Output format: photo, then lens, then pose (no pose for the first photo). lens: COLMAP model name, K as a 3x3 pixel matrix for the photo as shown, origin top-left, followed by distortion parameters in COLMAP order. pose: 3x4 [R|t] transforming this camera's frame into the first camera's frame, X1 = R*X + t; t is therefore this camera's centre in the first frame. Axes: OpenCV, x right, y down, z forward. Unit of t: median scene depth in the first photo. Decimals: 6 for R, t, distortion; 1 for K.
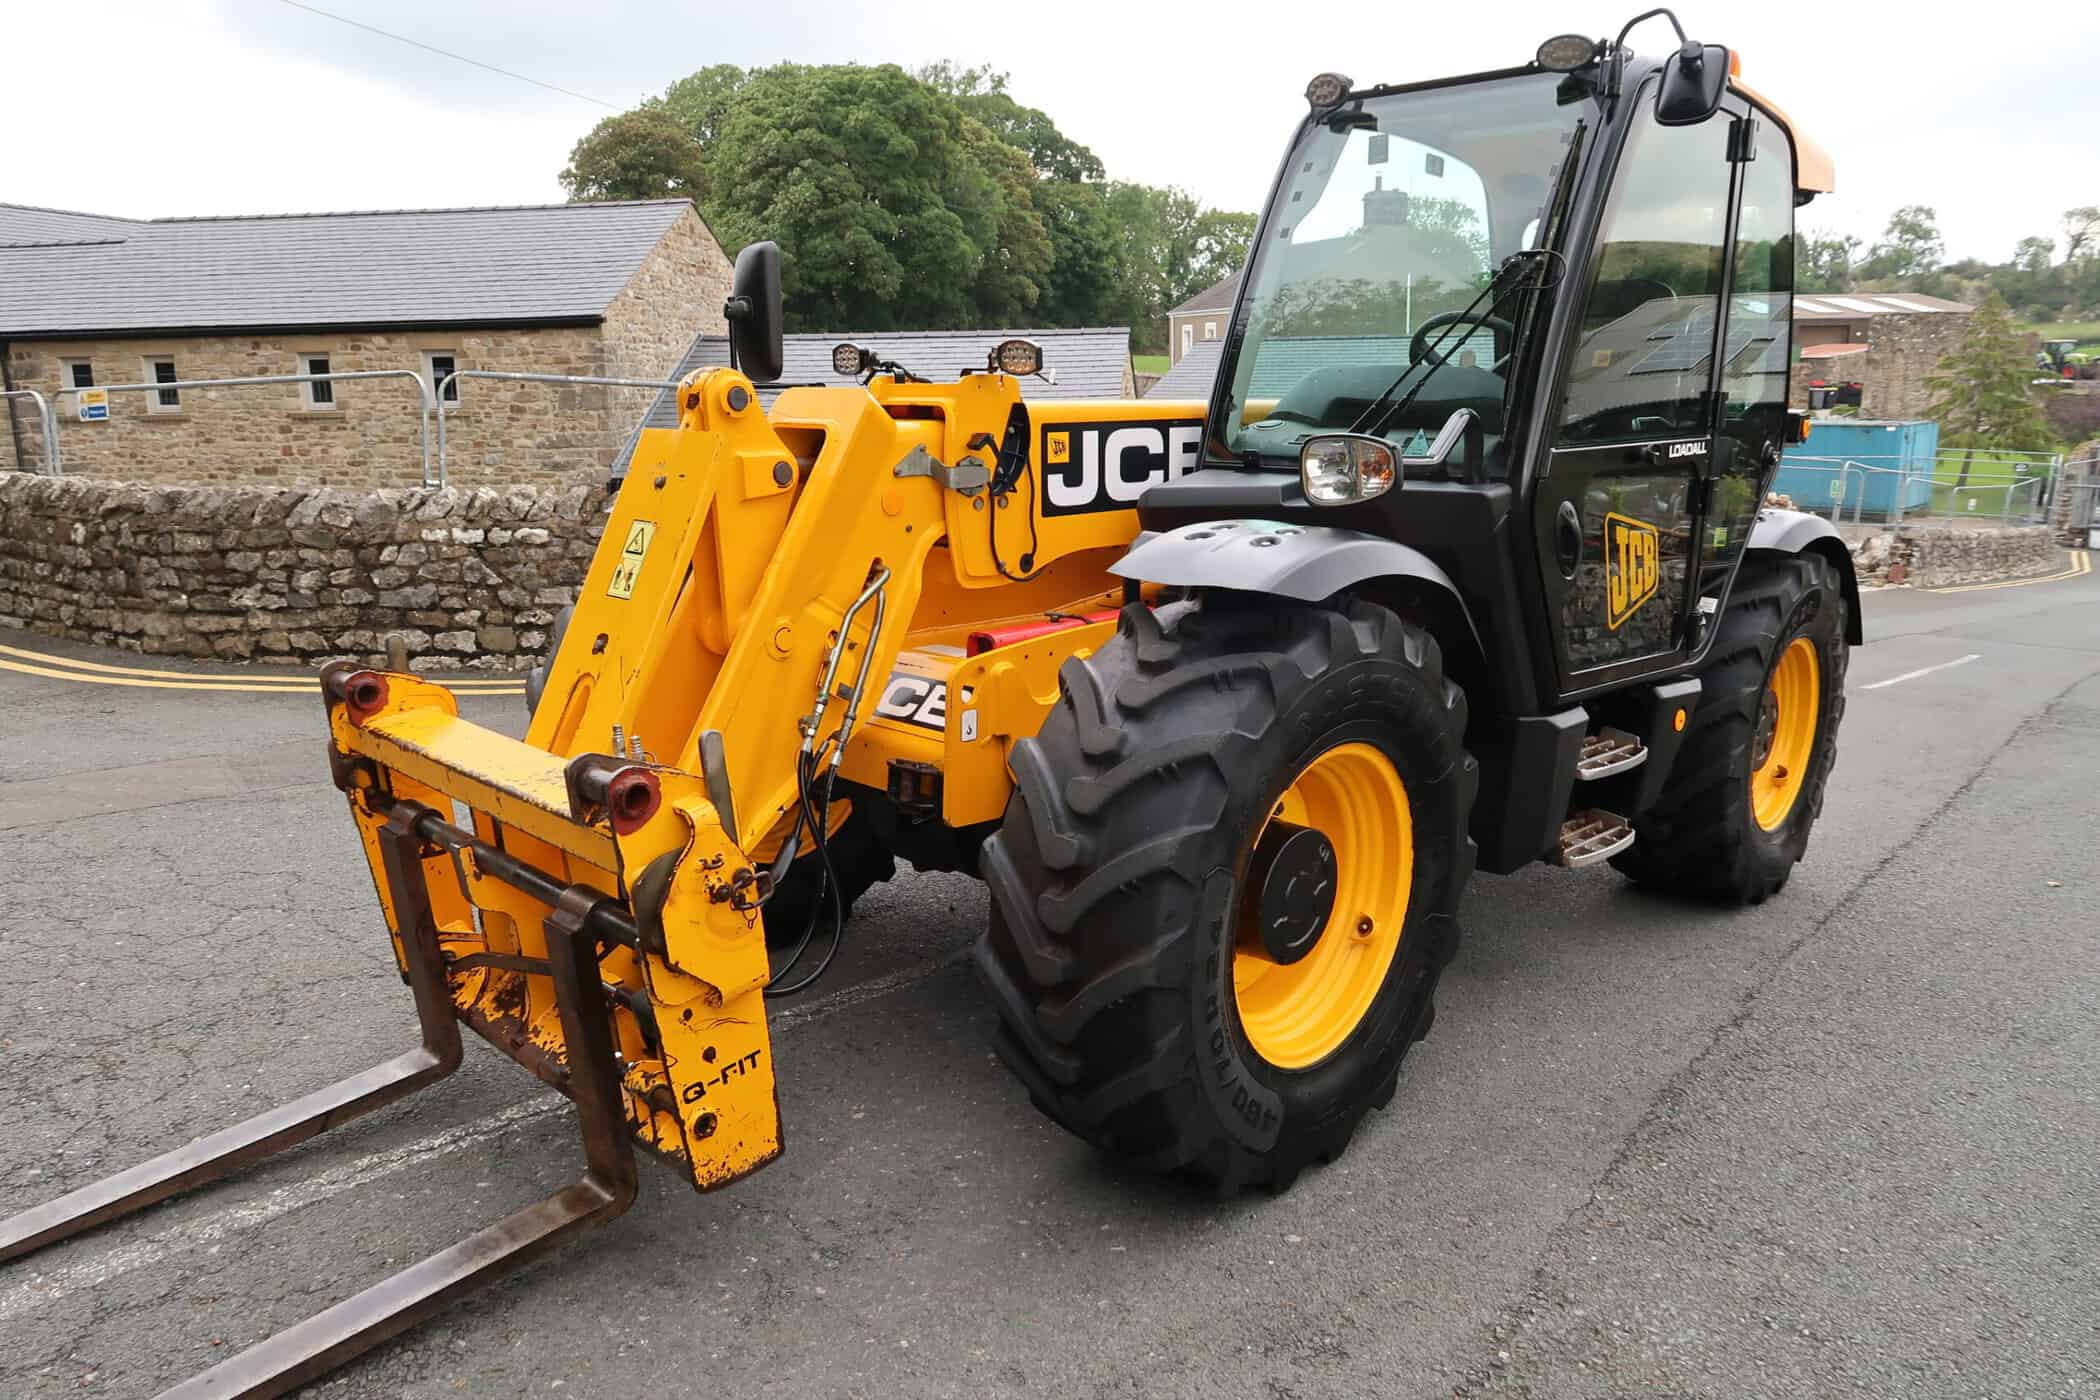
lens RADIAL K [[1438.0, 0, 1045.2], [0, 1438.0, 690.3], [0, 0, 1]] dist [-0.025433, 0.007597]
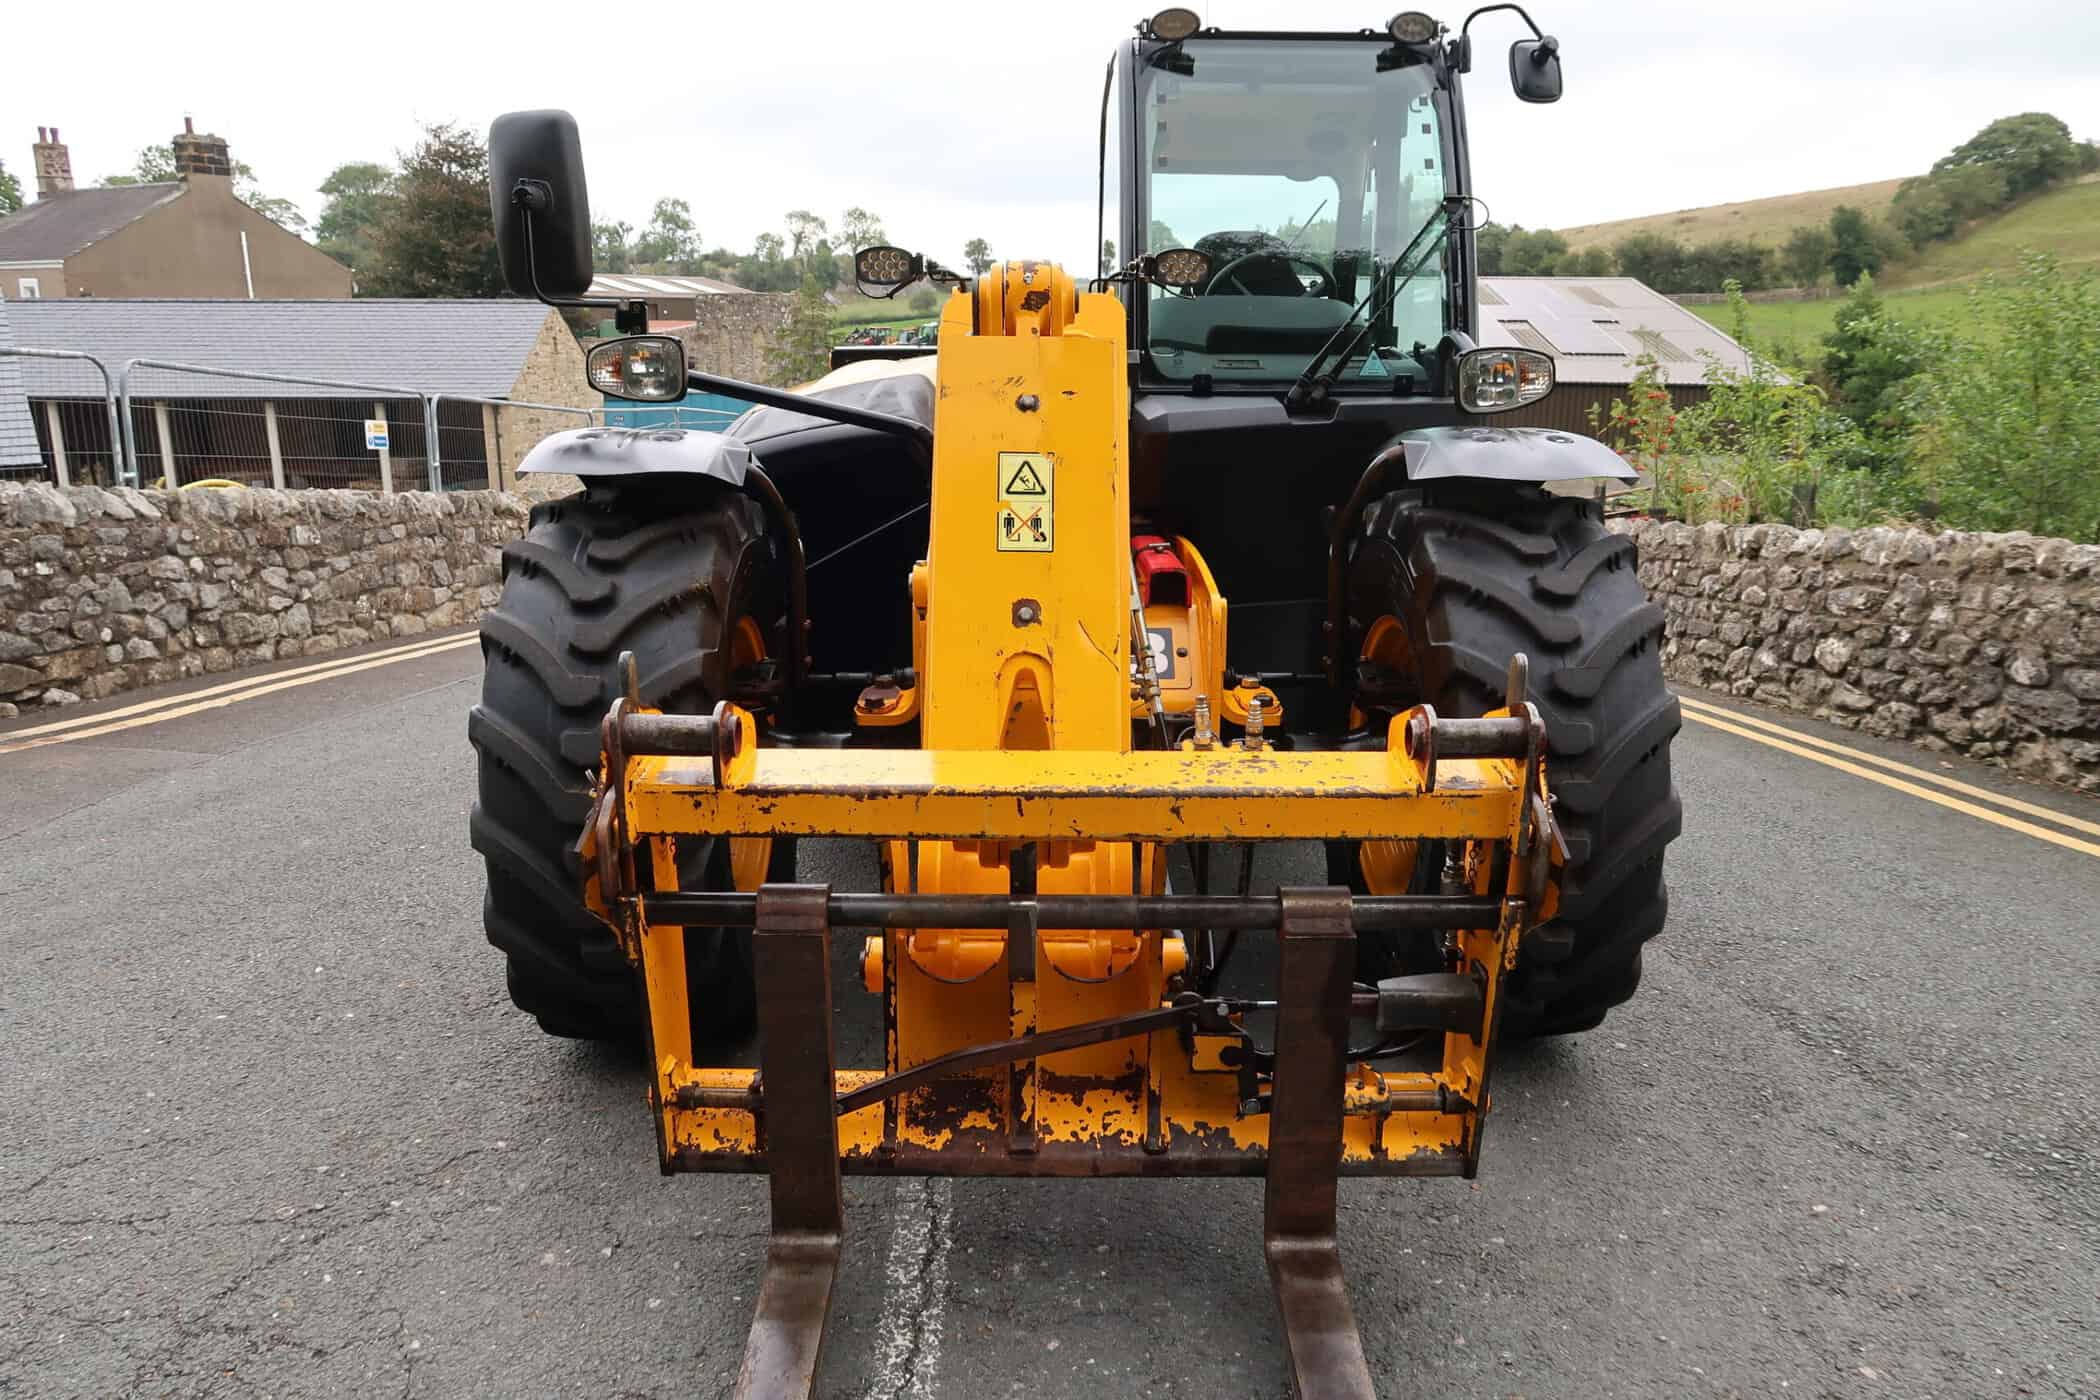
lens RADIAL K [[1438.0, 0, 1043.8], [0, 1438.0, 699.5], [0, 0, 1]] dist [-0.025433, 0.007597]
pose [[0.711230, -0.156915, 0.685223, -0.482714], [0.141951, 0.986746, 0.078624, -0.026173], [-0.688478, 0.041348, 0.724077, 0.252416]]
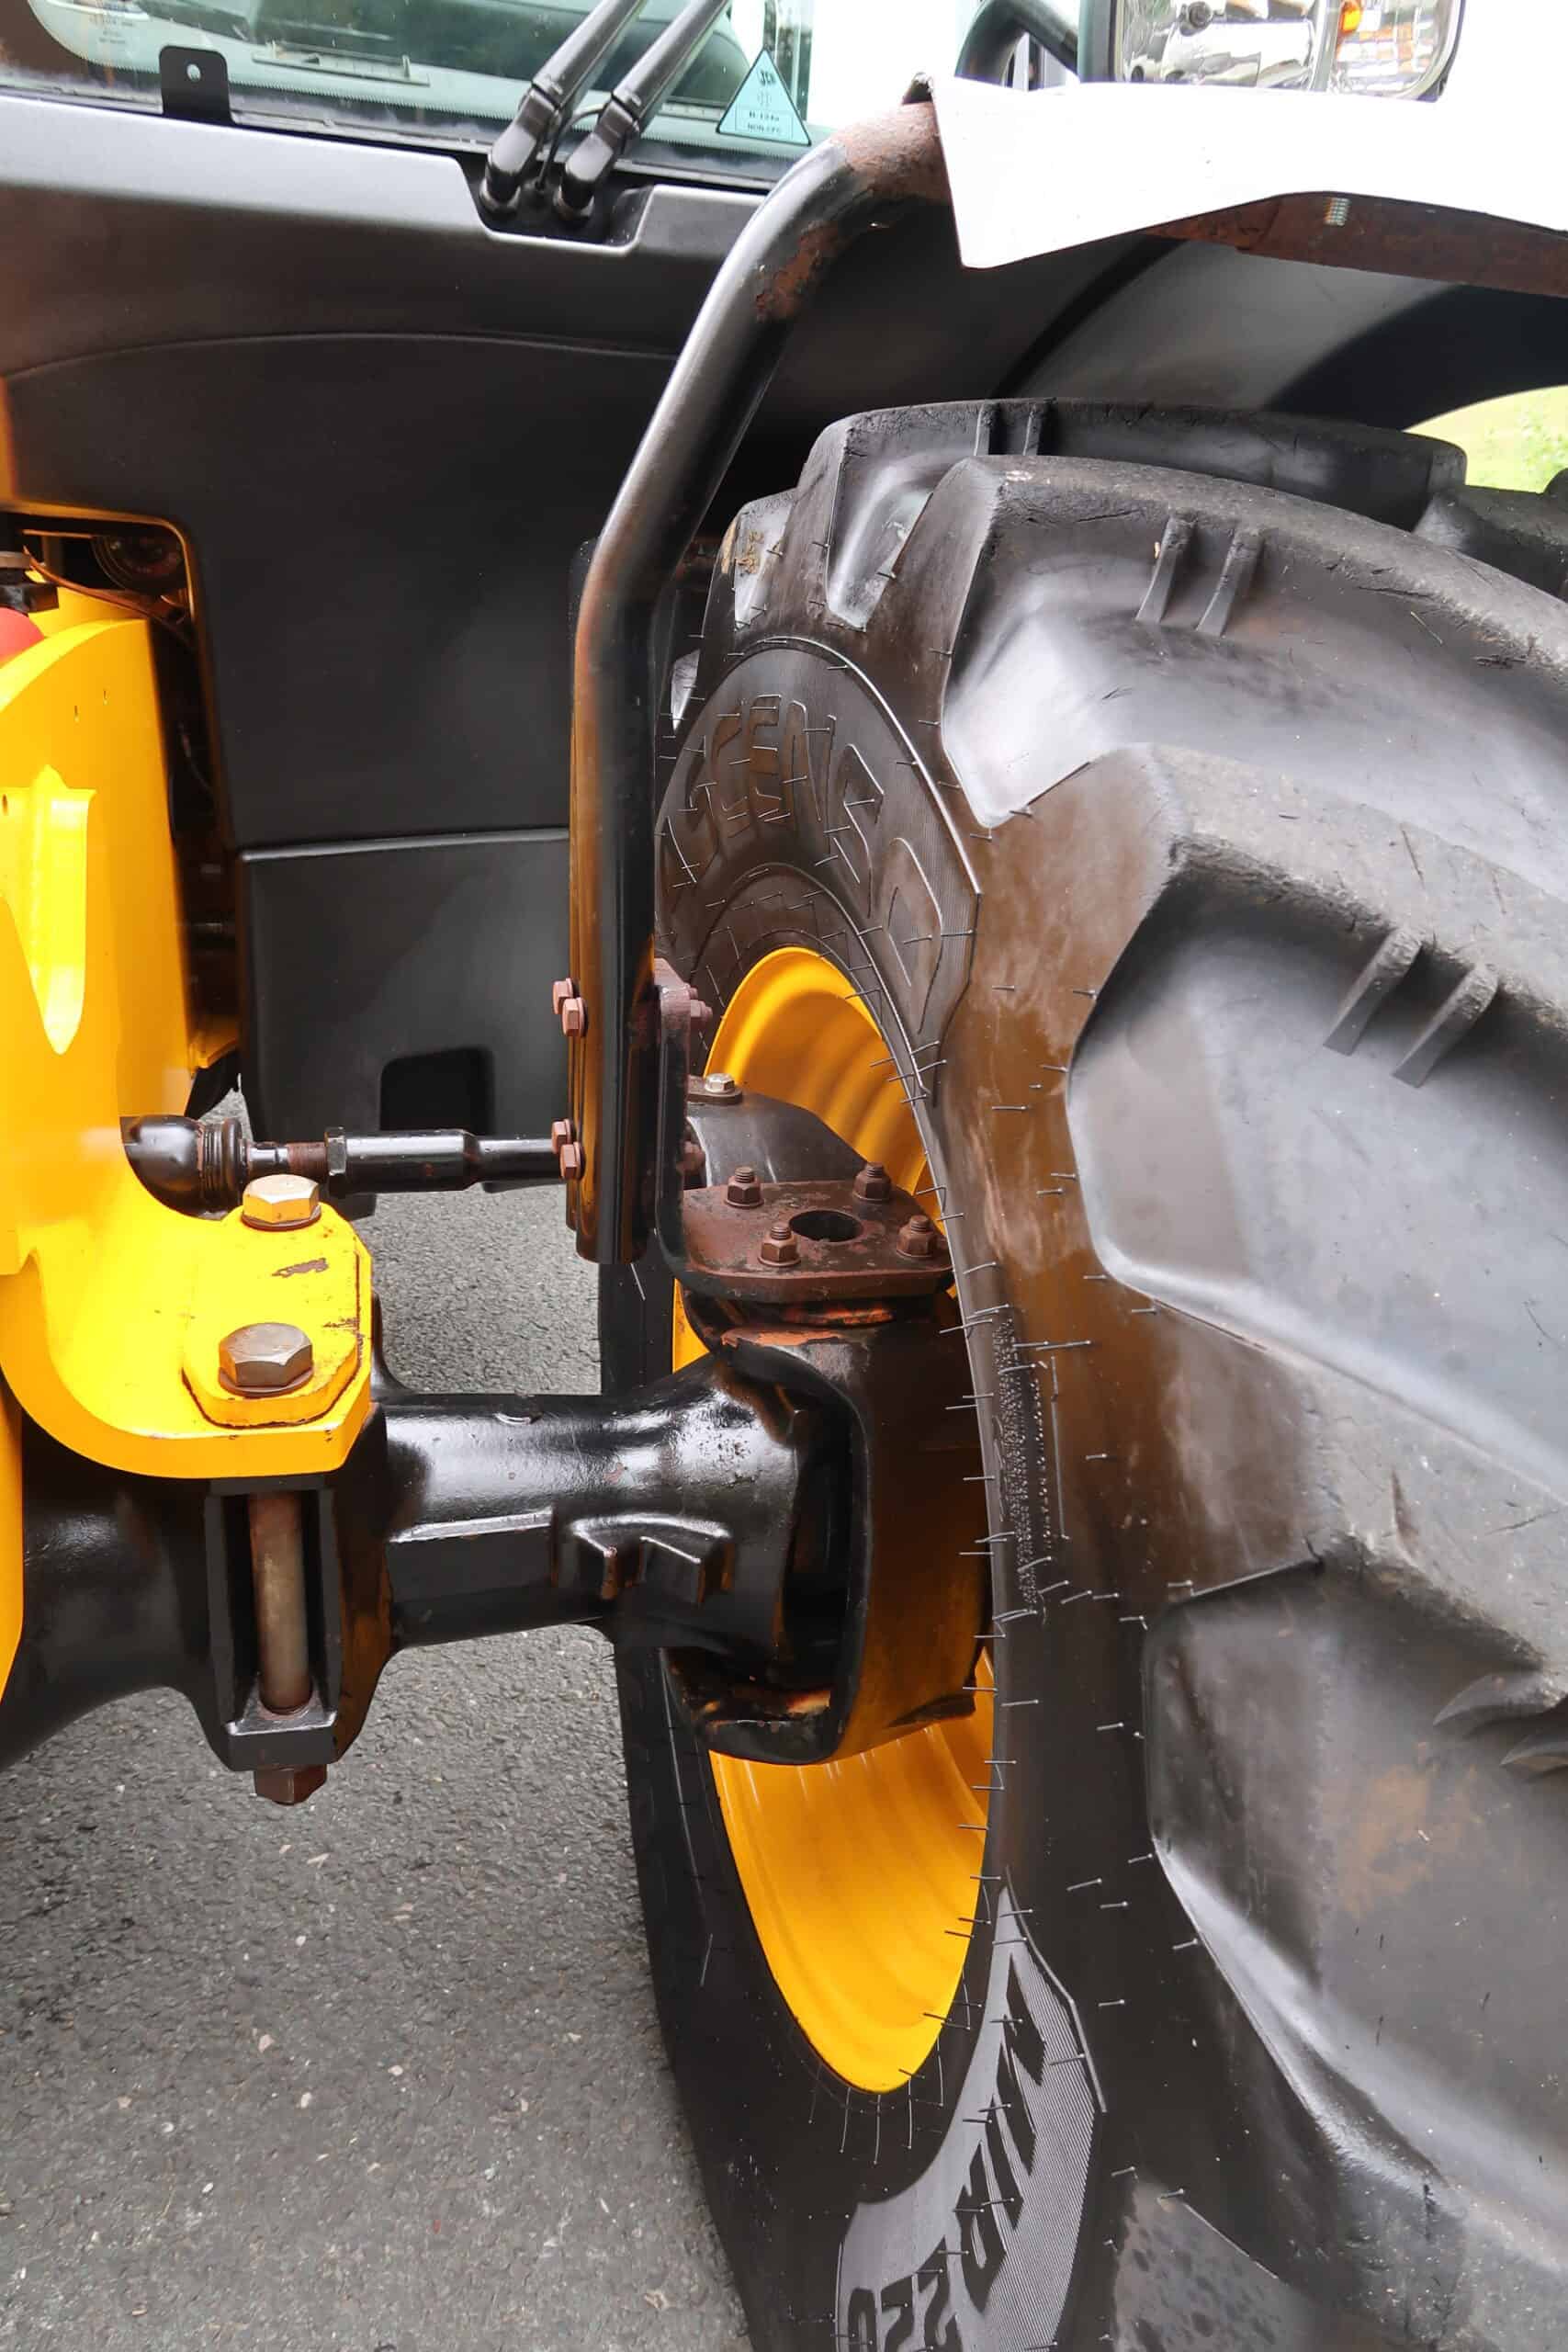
lens RADIAL K [[1610.4, 0, 752.7], [0, 1610.4, 1177.6], [0, 0, 1]] dist [-0.025433, 0.007597]
pose [[0.537519, -0.297046, 0.789200, -0.089191], [0.106058, 0.952284, 0.286193, -0.019453], [-0.836555, -0.070133, 0.543375, 0.509855]]
